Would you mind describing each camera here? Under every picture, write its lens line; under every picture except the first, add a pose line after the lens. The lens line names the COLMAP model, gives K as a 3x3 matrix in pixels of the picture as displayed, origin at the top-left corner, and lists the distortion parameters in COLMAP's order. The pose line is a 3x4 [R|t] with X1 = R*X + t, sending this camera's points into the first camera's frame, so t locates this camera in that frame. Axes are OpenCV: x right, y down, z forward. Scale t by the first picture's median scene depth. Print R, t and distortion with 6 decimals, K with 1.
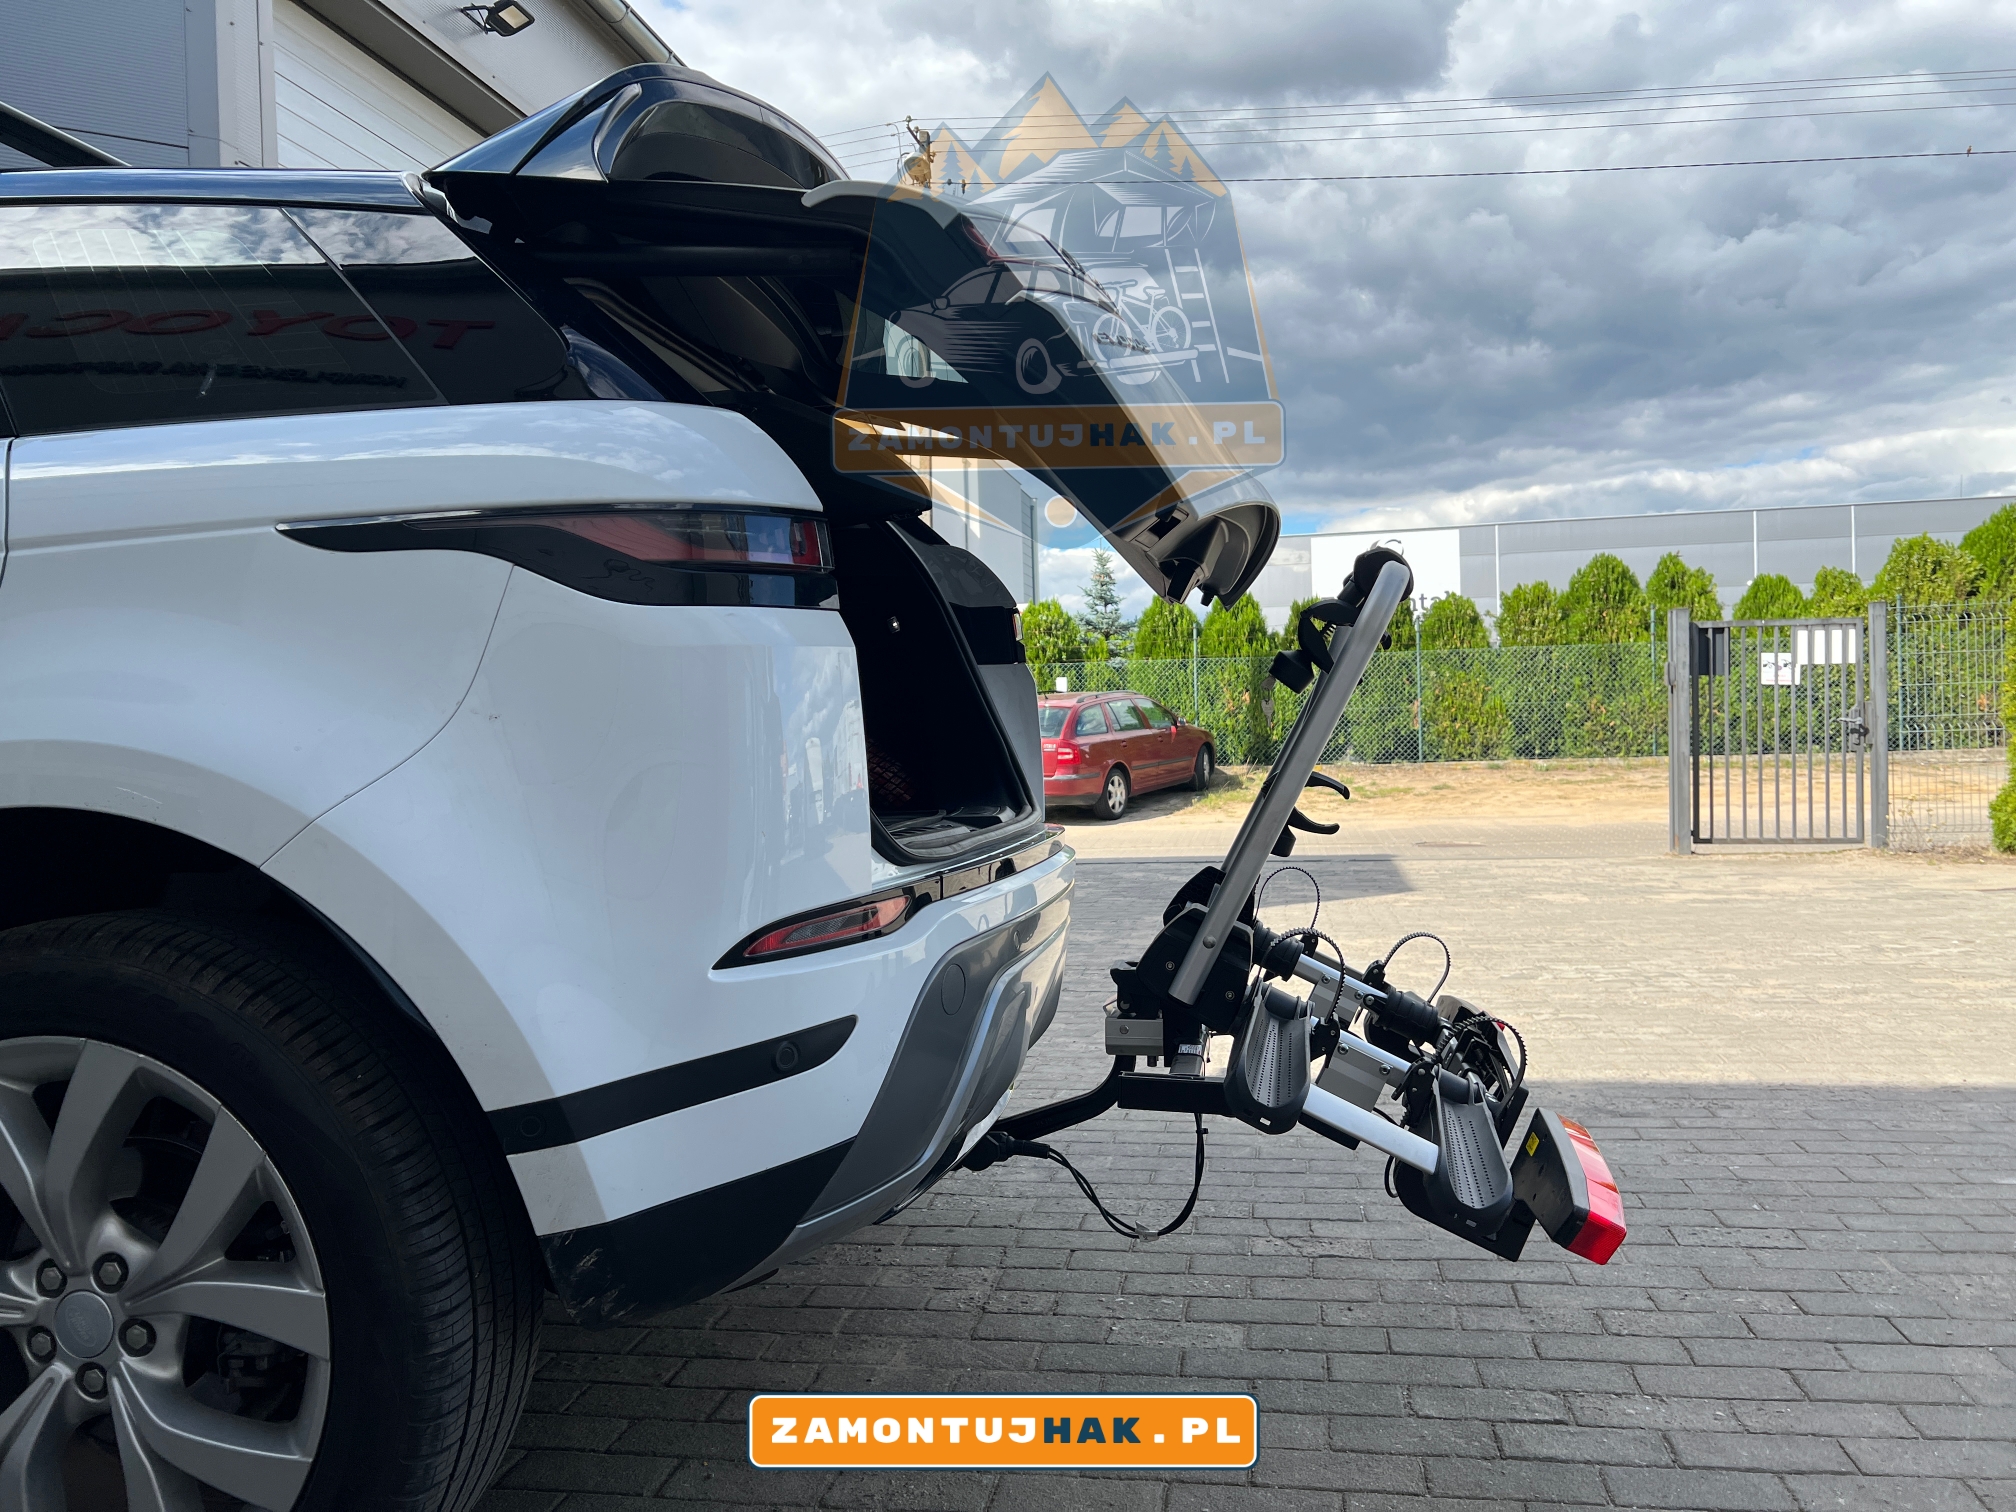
lens RADIAL K [[1525.0, 0, 1021.6], [0, 1525.0, 757.9], [0, 0, 1]] dist [0.032177, -0.043680]
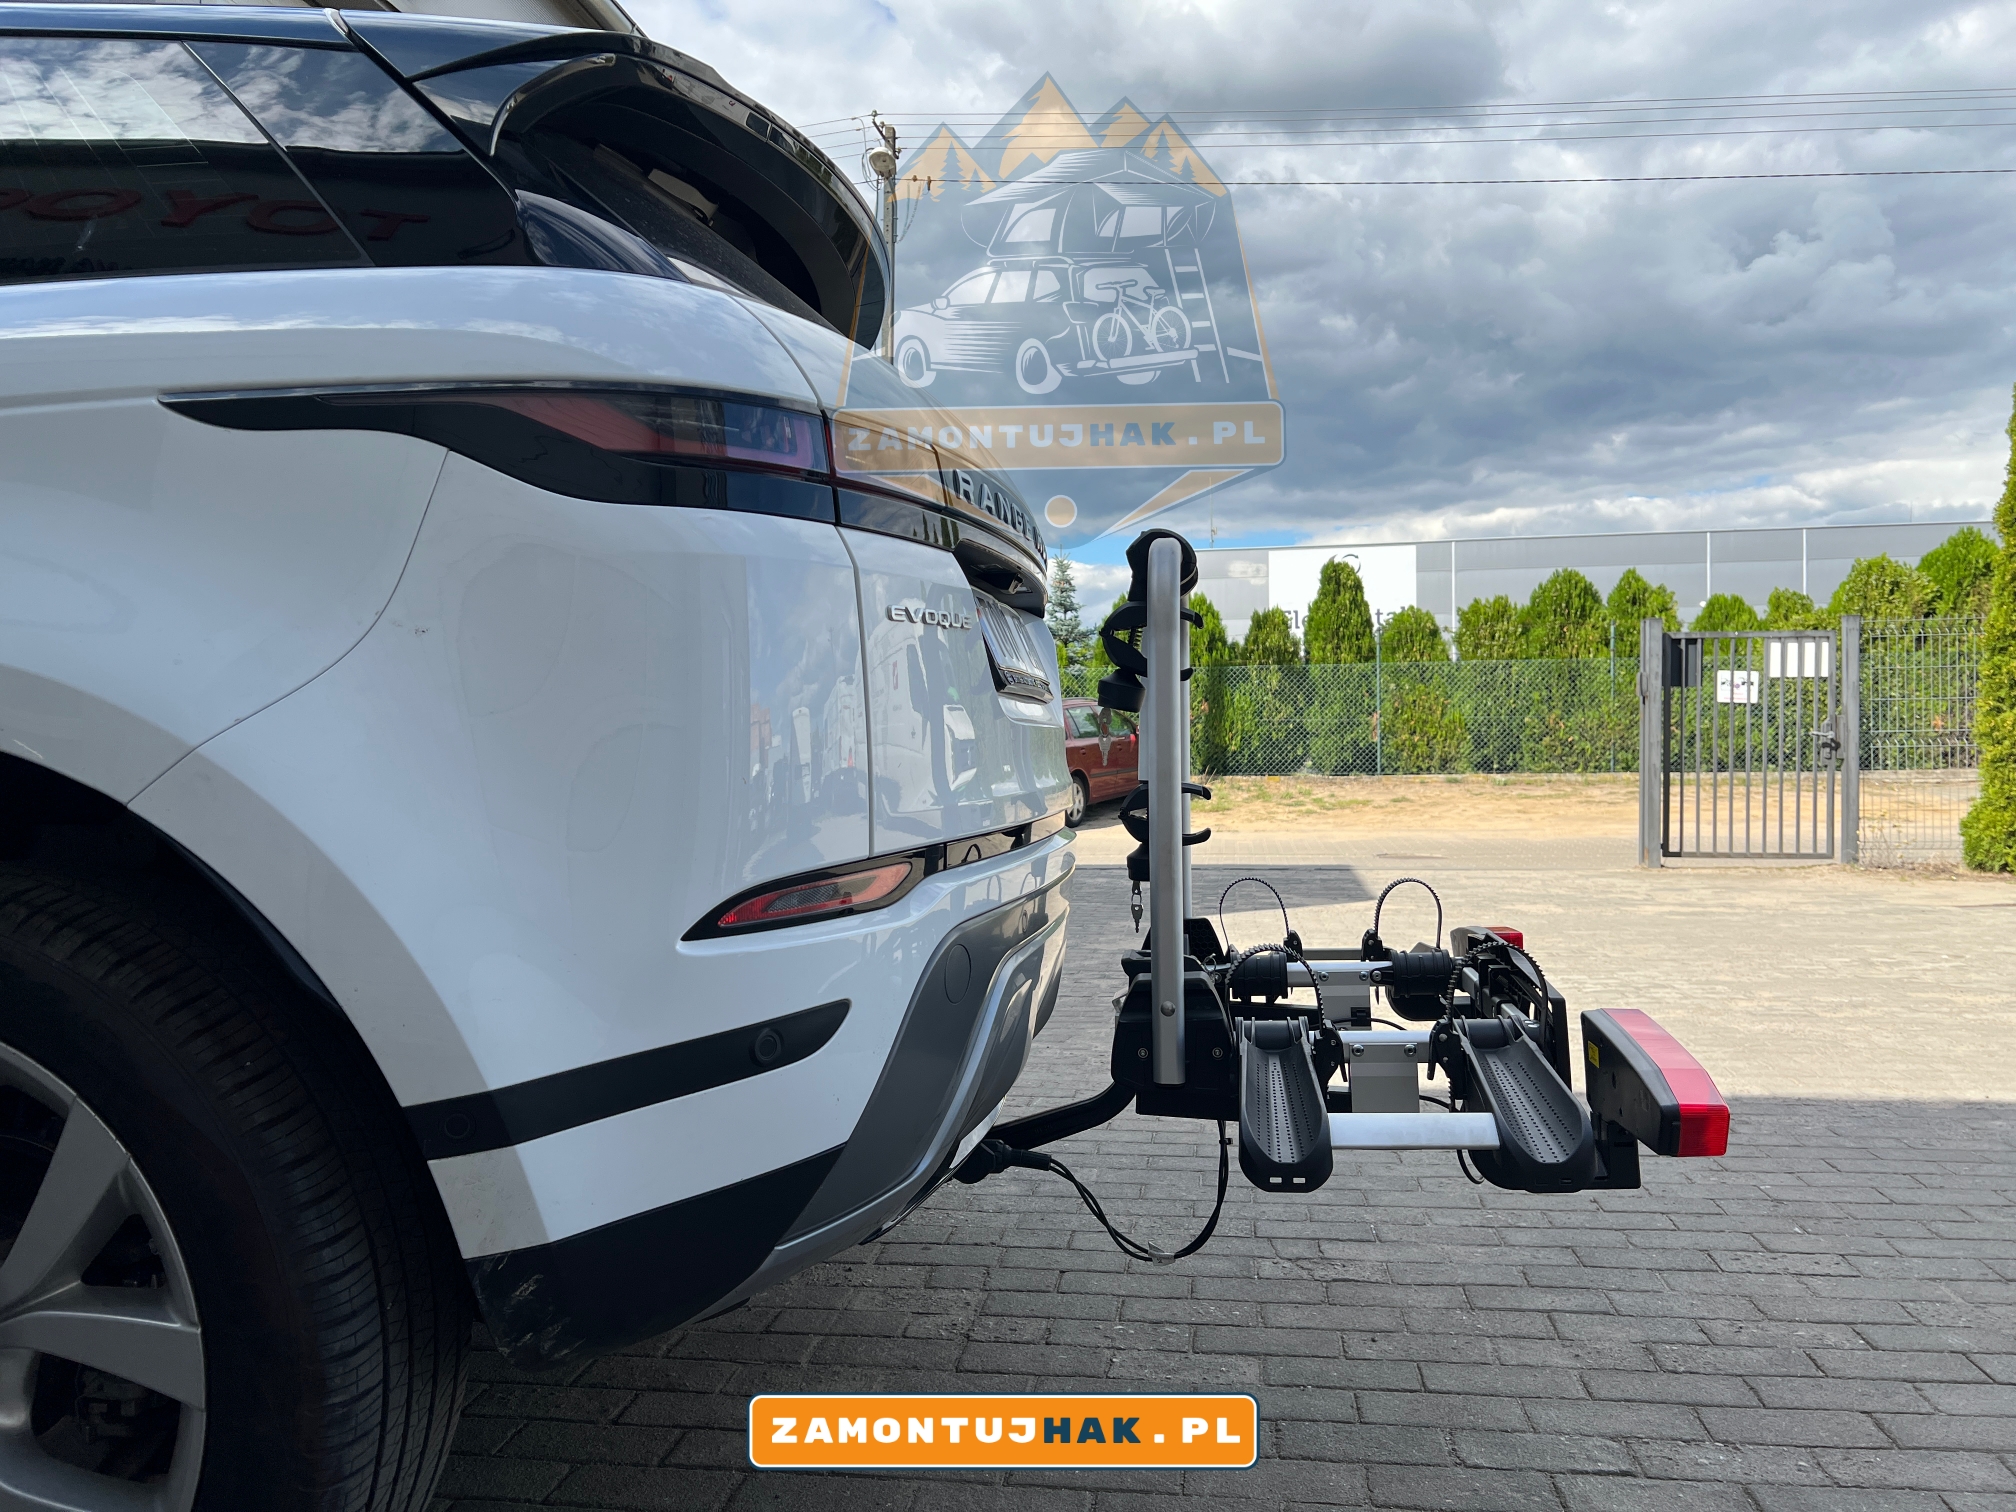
lens RADIAL K [[1525.0, 0, 1009.7], [0, 1525.0, 767.6], [0, 0, 1]] dist [0.032177, -0.043680]
pose [[0.999599, 0.015817, 0.023507, -0.028136], [-0.015801, 0.999875, -0.000860, 0.026502], [-0.023518, 0.000488, 0.999723, 0.102854]]
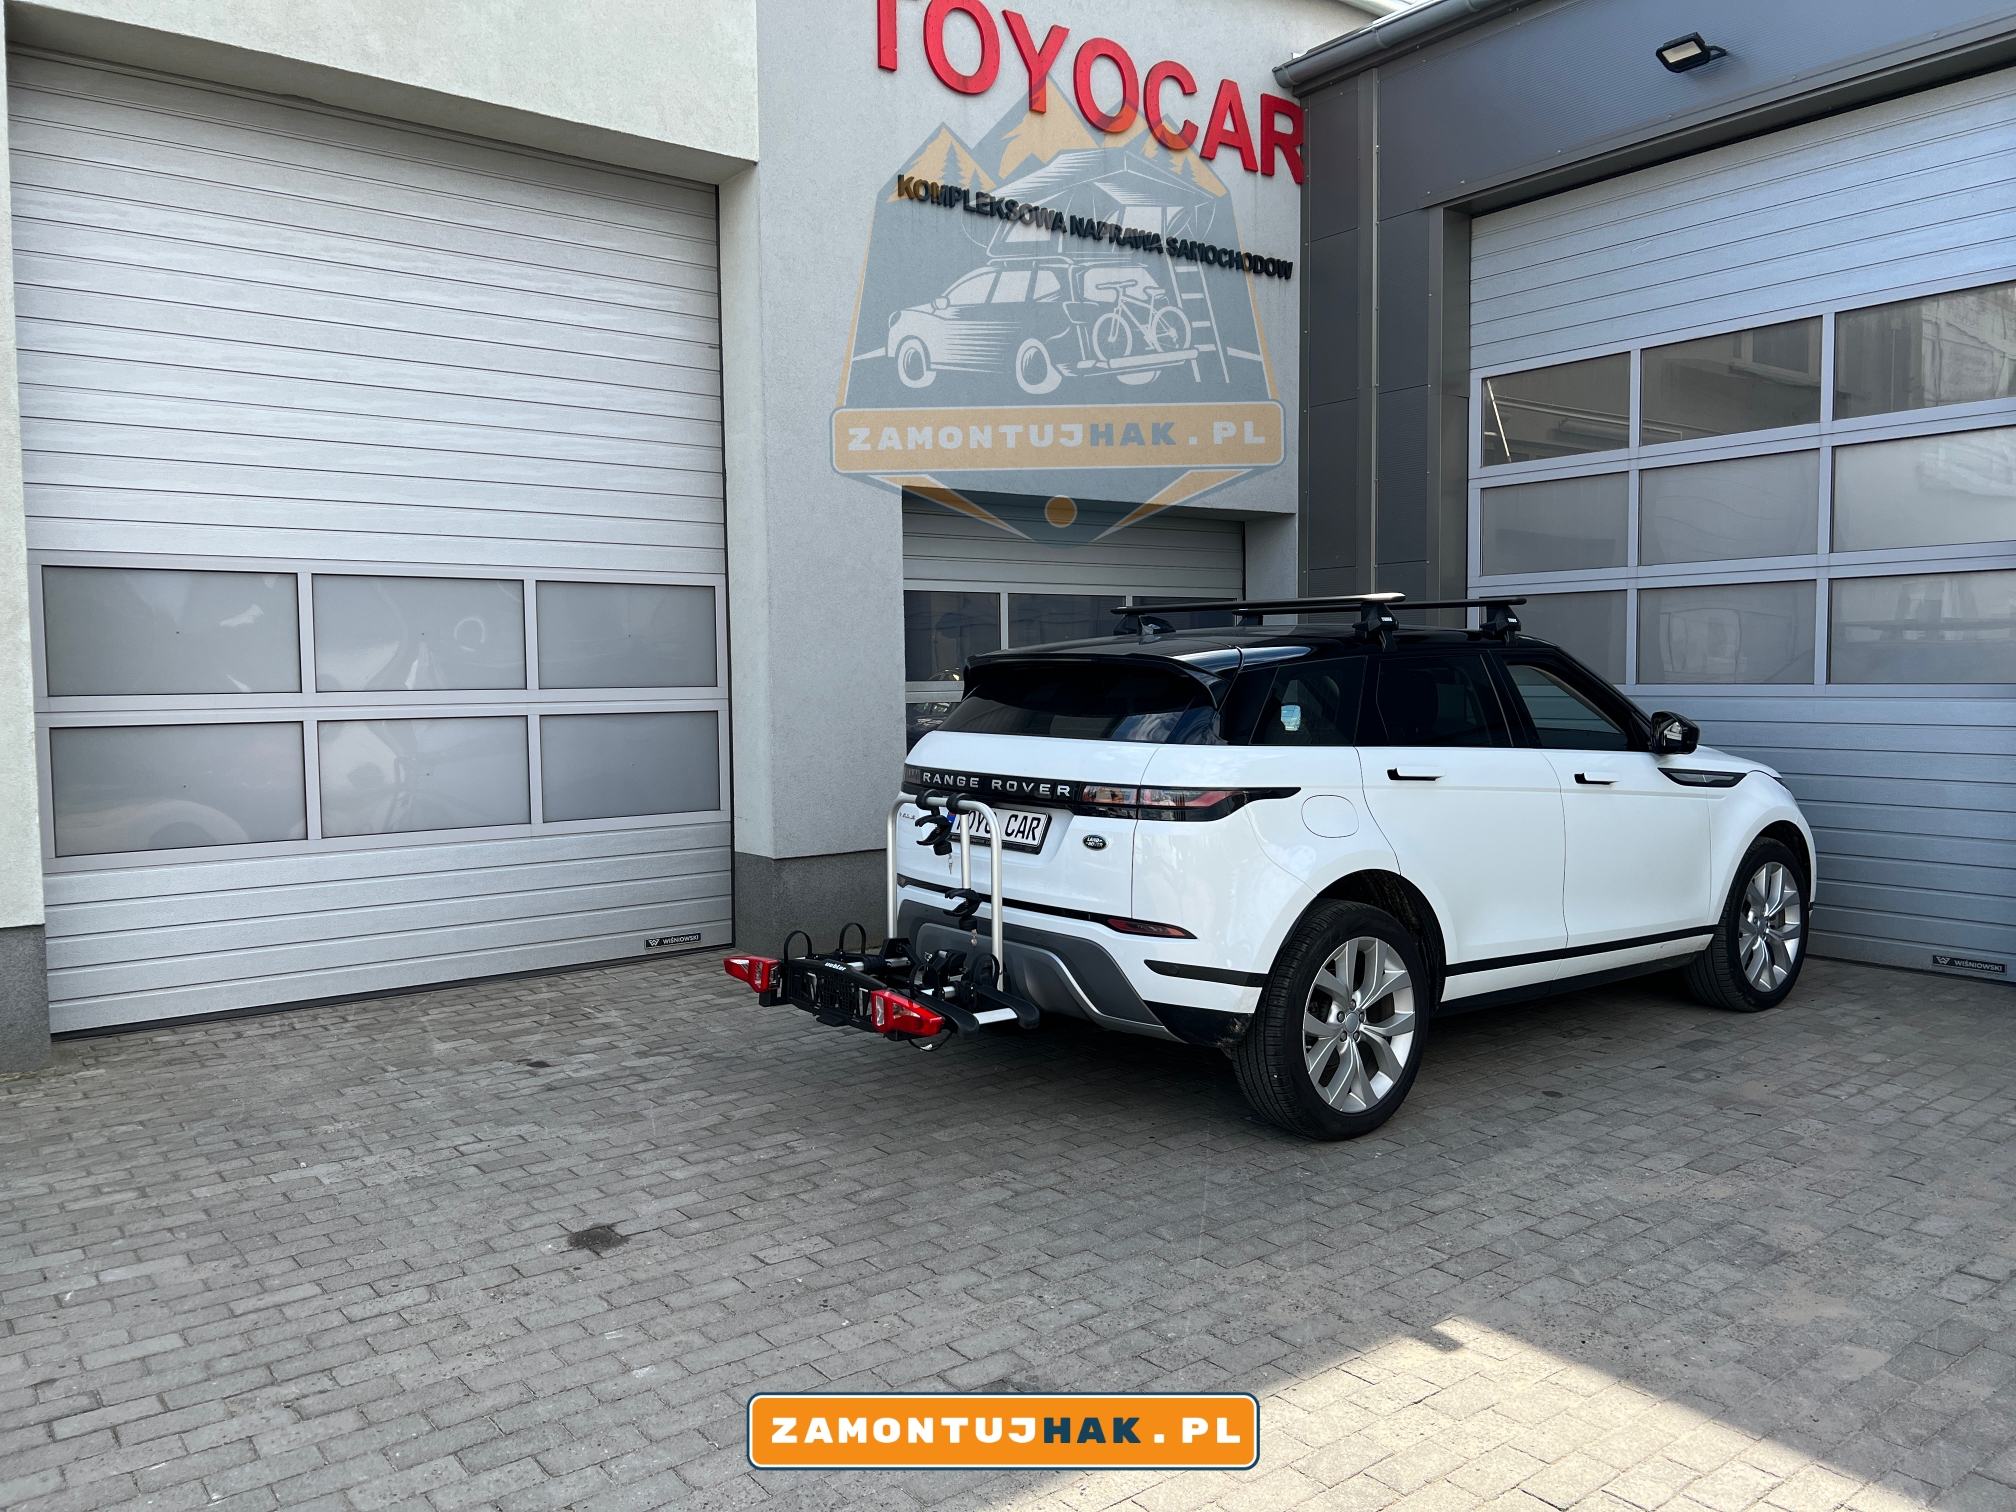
lens RADIAL K [[1525.0, 0, 1001.7], [0, 1525.0, 745.4], [0, 0, 1]] dist [0.032177, -0.043680]
pose [[-0.674783, 0.076580, -0.734033, 1.595883], [0.013800, 0.995737, 0.091197, -0.362575], [0.737887, 0.051409, -0.672963, 2.450583]]
